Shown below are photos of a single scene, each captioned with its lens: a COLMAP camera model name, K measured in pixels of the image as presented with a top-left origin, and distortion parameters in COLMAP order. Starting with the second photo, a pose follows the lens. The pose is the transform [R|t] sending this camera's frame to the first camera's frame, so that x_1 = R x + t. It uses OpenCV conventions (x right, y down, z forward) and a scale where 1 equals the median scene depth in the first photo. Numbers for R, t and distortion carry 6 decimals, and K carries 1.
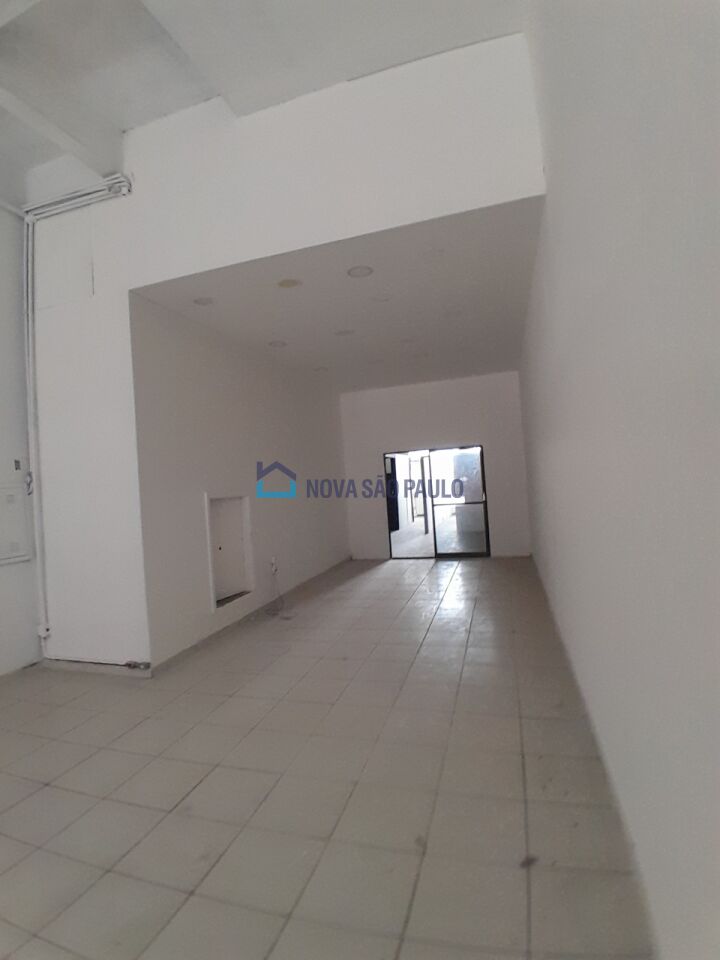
lens RADIAL K [[490.4, 0, 360.0], [0, 490.4, 480.0], [0, 0, 1]] dist [0.003795, -0.045246]
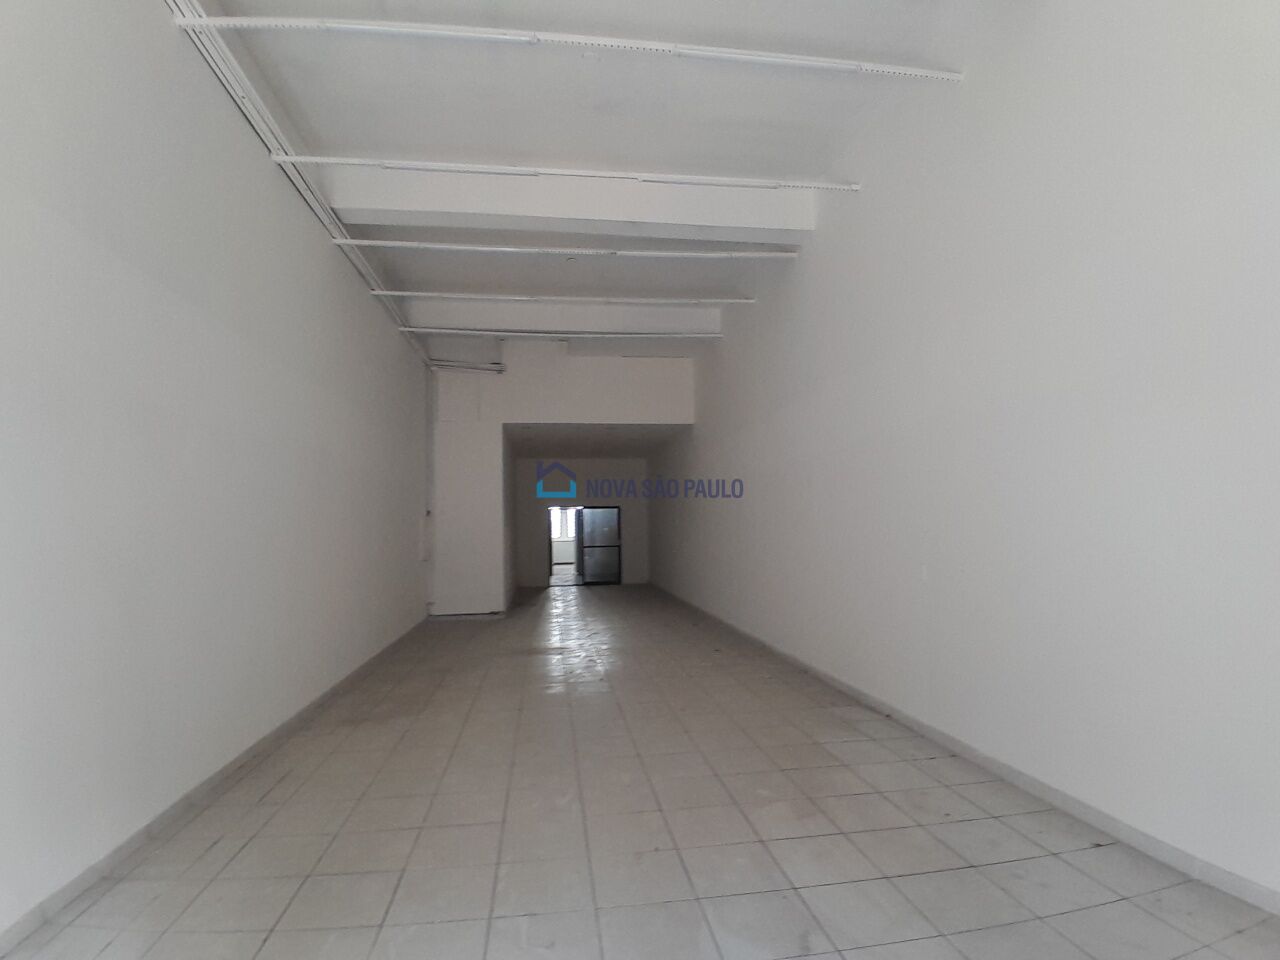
lens RADIAL K [[653.9, 0, 641.9], [0, 653.9, 491.1], [0, 0, 1]] dist [0.003795, -0.045246]
pose [[0.900998, 0.078473, 0.426666, -1.023234], [-0.051604, 0.995908, -0.074196, 0.049872], [-0.430742, 0.044833, 0.901361, -1.556177]]
